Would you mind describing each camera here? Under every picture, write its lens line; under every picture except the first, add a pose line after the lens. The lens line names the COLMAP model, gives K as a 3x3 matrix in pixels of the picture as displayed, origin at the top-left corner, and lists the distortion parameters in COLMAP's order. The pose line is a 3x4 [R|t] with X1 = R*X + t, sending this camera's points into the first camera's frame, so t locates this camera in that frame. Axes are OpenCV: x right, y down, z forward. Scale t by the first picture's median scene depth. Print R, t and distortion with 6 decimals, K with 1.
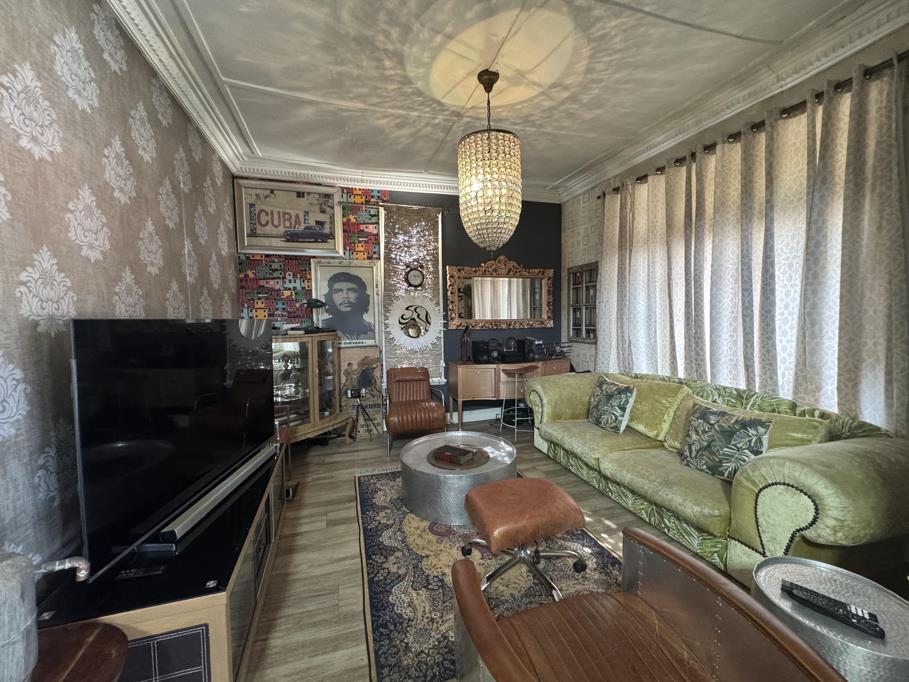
lens RADIAL K [[365.4, 0, 452.8], [0, 365.4, 333.9], [0, 0, 1]] dist [-0.003056, 0.000392]
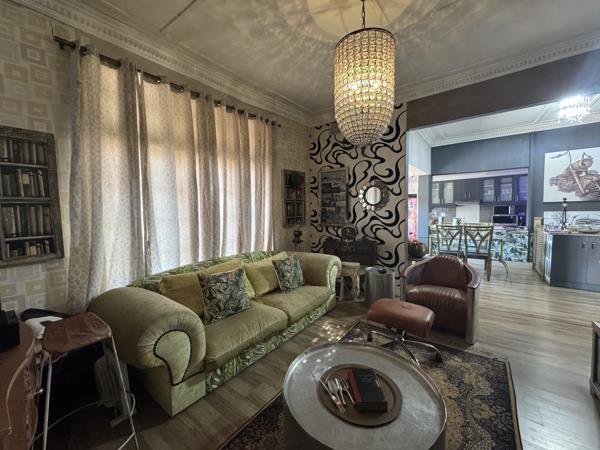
lens RADIAL K [[241.2, 0, 298.1], [0, 241.2, 225.9], [0, 0, 1]] dist [-0.003056, 0.000392]
pose [[-0.576154, -0.021108, 0.817068, -0.351459], [0.076309, 0.993911, 0.079485, -0.062617], [-0.813771, 0.108146, -0.571035, 1.496307]]
